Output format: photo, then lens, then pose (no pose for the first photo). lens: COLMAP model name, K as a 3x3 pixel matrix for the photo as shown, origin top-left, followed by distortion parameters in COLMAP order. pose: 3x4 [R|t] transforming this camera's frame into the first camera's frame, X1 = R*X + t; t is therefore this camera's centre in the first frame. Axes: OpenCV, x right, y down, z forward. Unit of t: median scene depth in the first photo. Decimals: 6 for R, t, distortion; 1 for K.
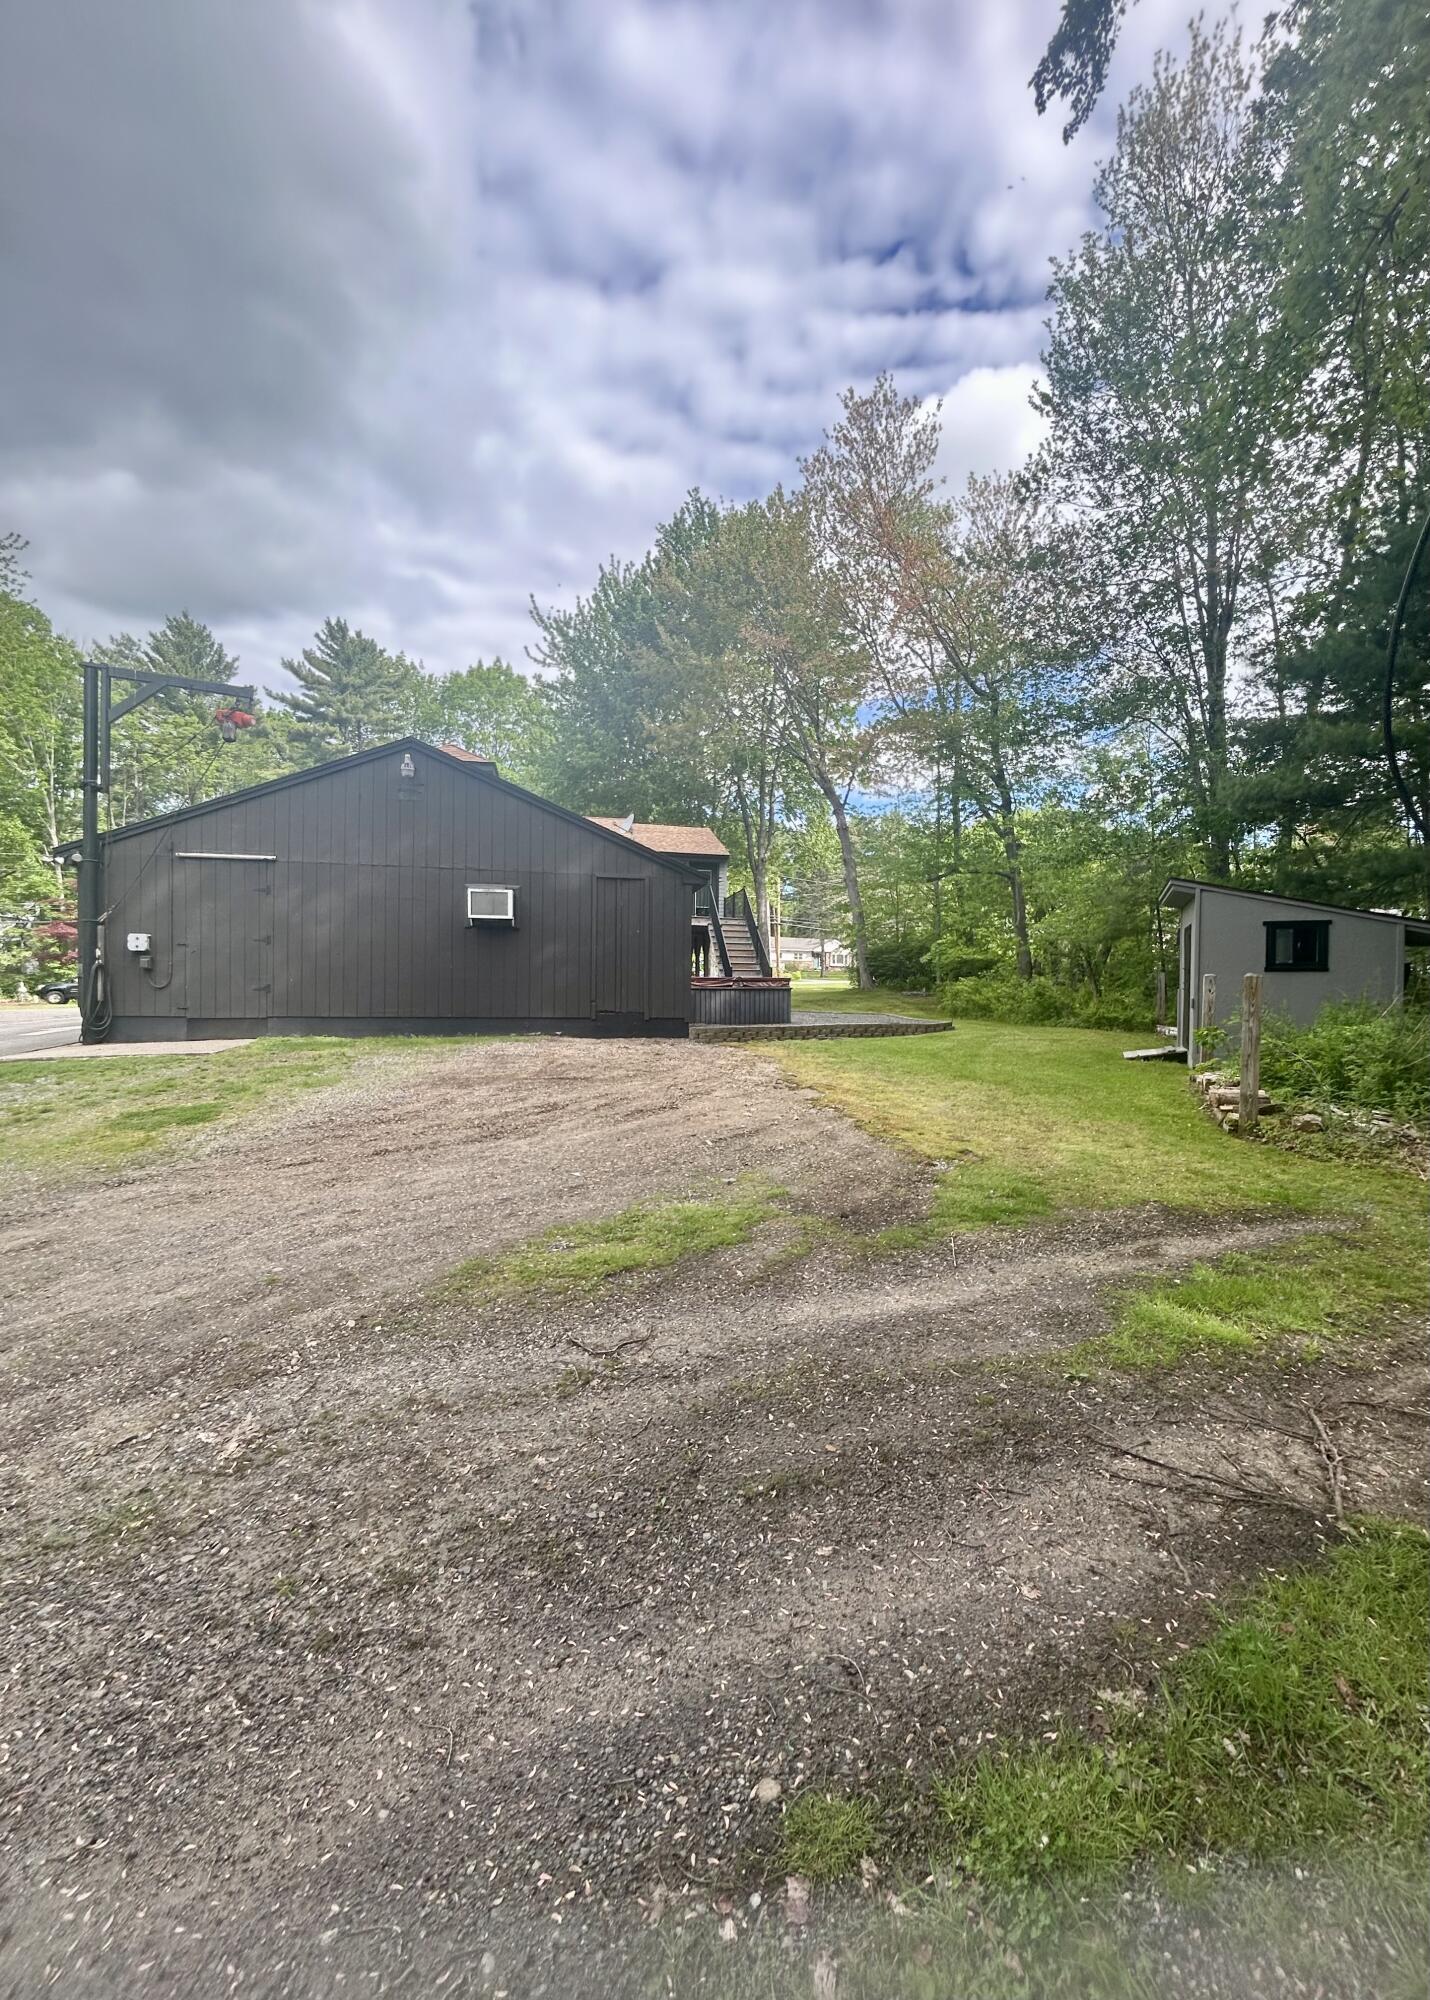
lens RADIAL K [[806.7, 0, 753.6], [0, 806.7, 991.1], [0, 0, 1]] dist [0.002649, 0.000124]
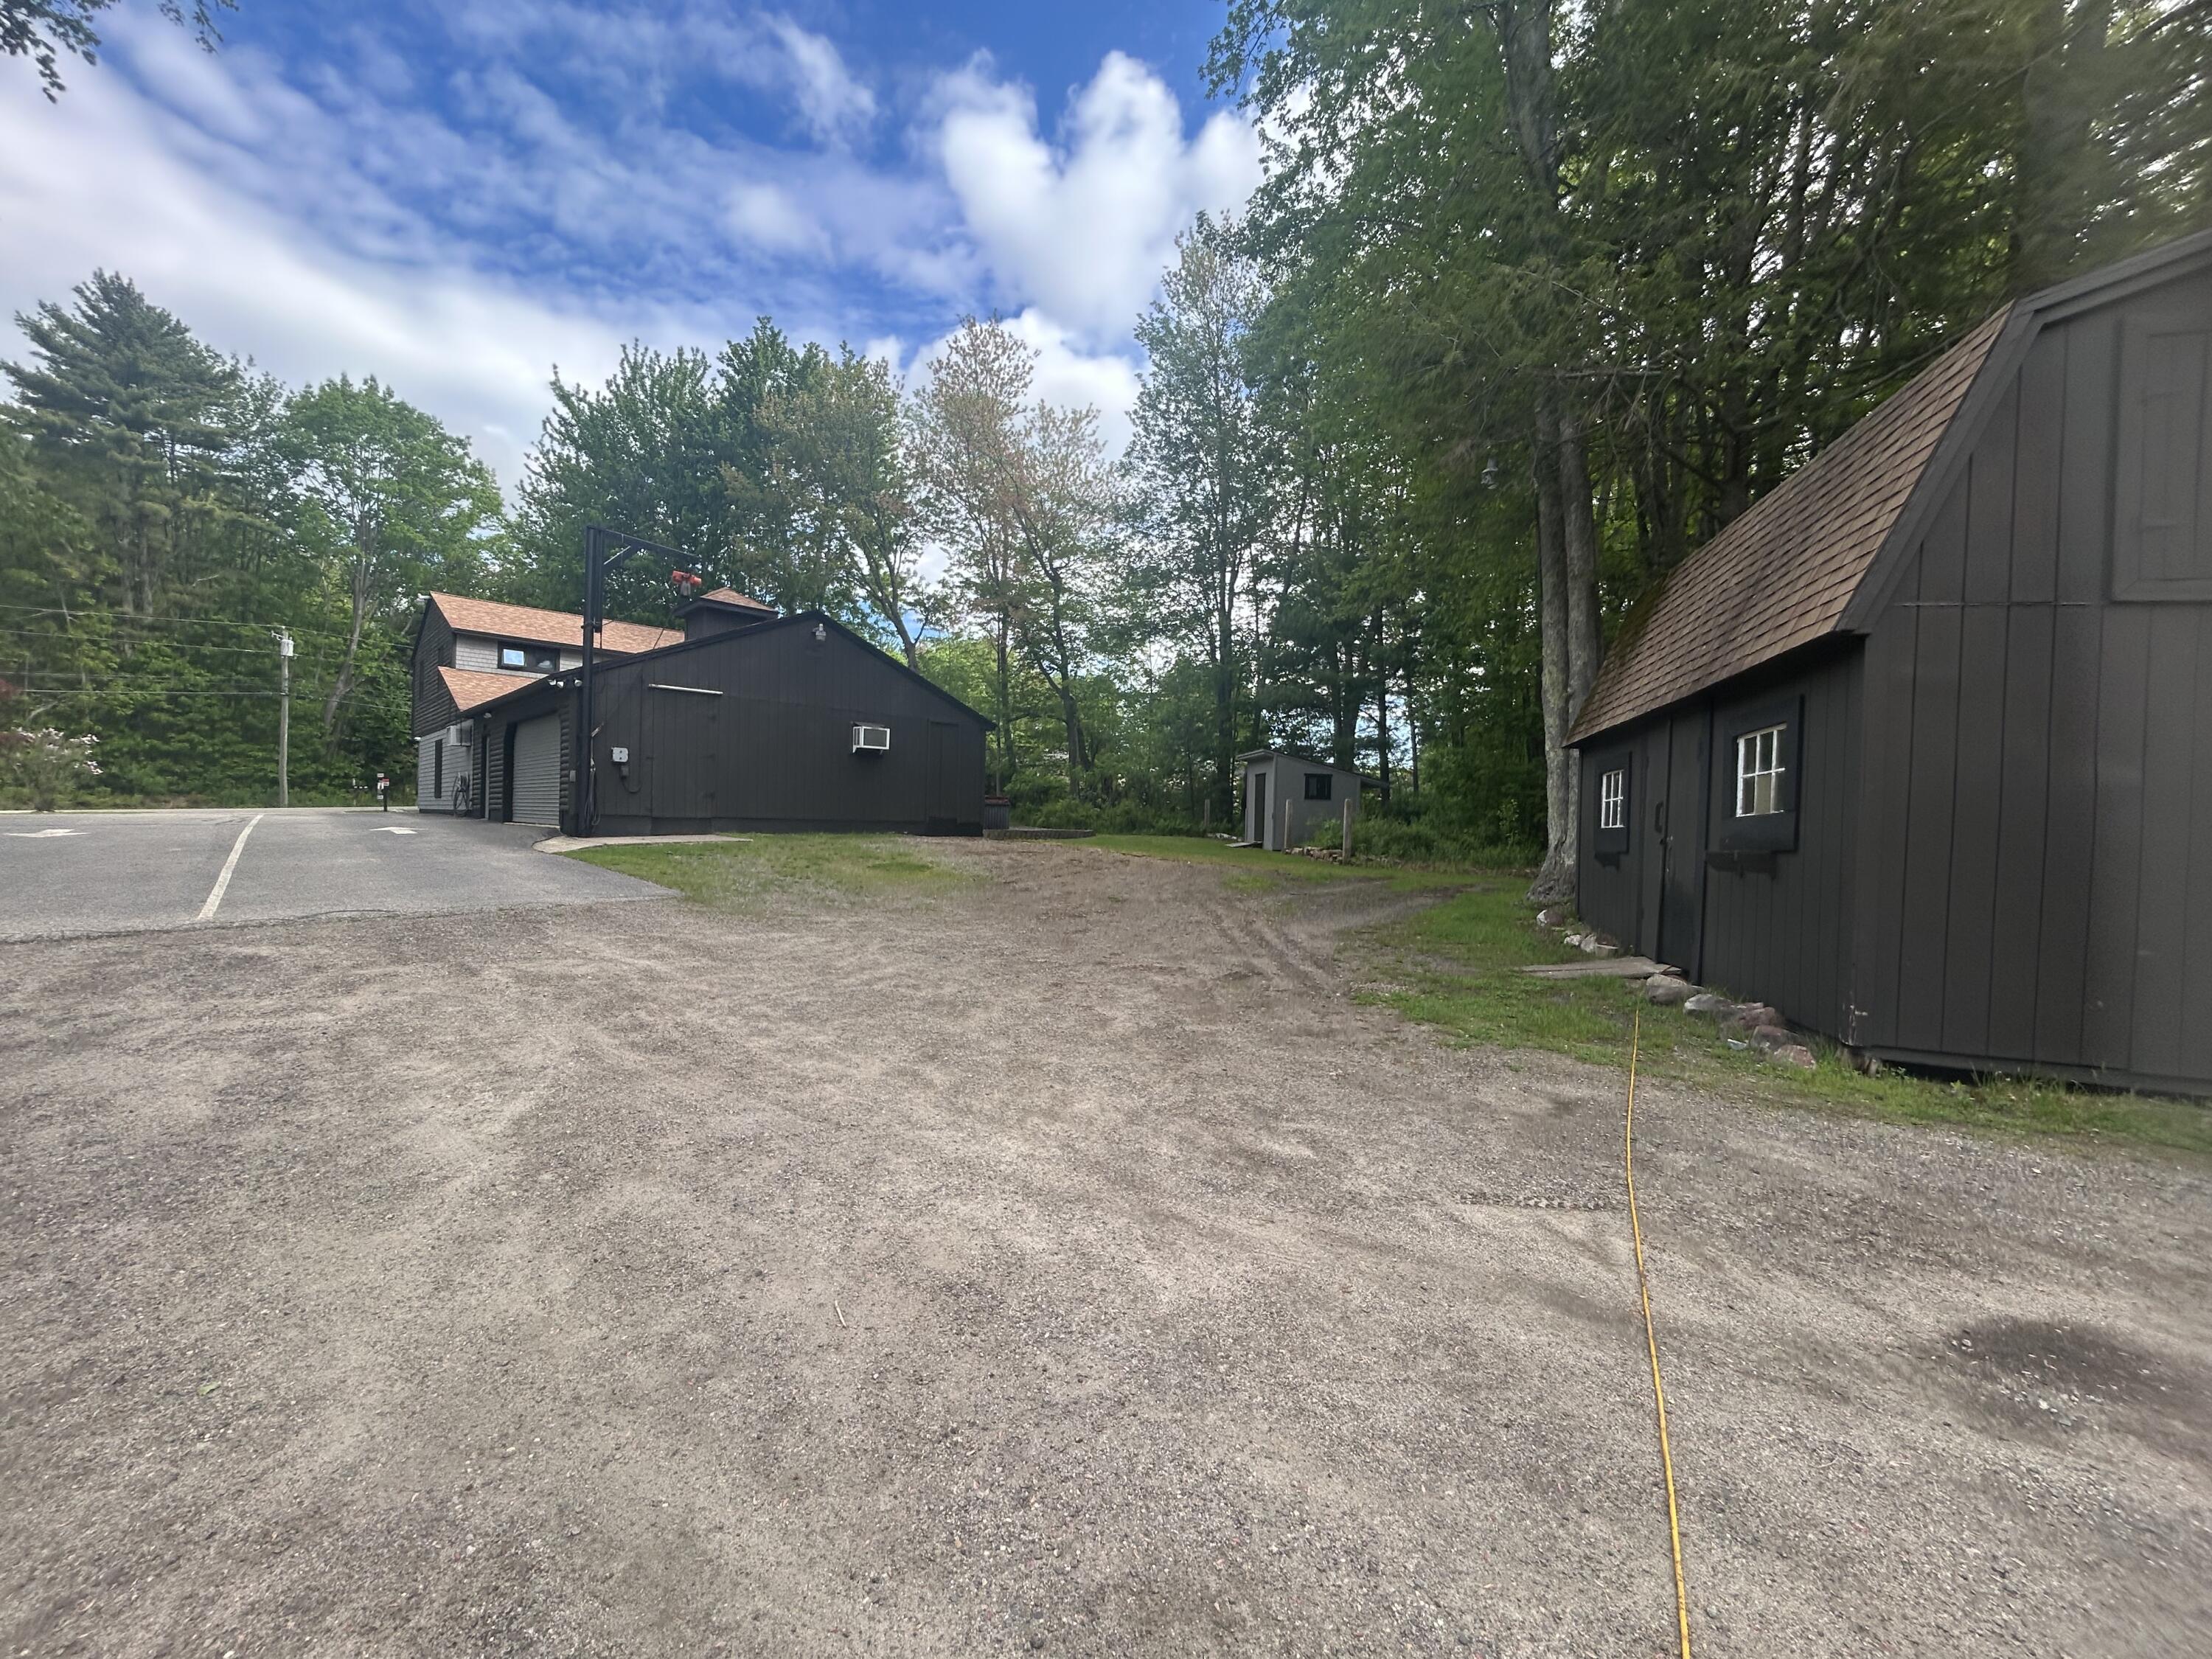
lens RADIAL K [[893.3, 0, 1106.0], [0, 893.3, 829.5], [0, 0, 1]] dist [-0.000901, -0.000061]
pose [[0.850258, 0.004258, 0.526349, -0.518489], [-0.010798, 0.999898, 0.009355, 0.019615], [-0.526255, -0.013638, 0.850217, -0.331041]]
